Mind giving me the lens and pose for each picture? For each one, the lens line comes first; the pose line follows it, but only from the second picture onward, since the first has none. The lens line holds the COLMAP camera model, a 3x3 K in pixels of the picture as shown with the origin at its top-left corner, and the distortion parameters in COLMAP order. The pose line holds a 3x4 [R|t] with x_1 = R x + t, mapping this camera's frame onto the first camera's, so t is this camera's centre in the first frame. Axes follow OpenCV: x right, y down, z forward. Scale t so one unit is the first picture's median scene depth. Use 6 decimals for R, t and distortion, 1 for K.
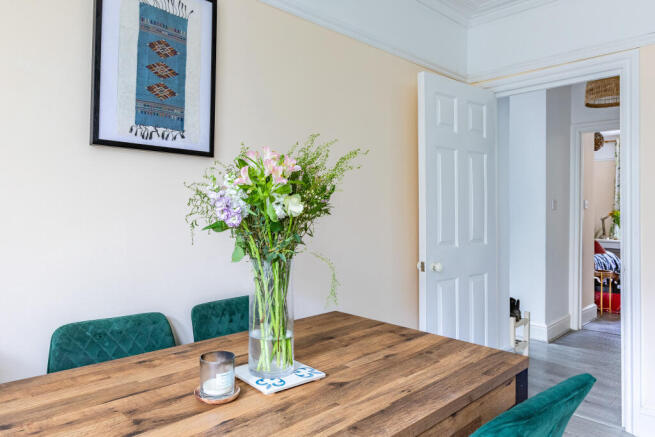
lens RADIAL K [[447.2, 0, 326.1], [0, 447.2, 217.4], [0, 0, 1]] dist [-0.009105, -0.001903]
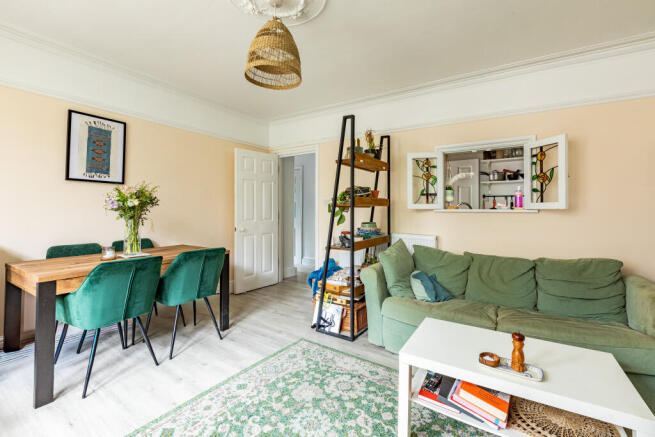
lens RADIAL K [[283.8, 0, 330.8], [0, 283.8, 211.4], [0, 0, 1]] dist [0.005164, 0.000462]
pose [[0.975155, -0.001955, 0.221516, 0.607156], [0.003607, 0.999969, -0.007051, 0.042477], [-0.221495, 0.007675, 0.975131, -0.961719]]
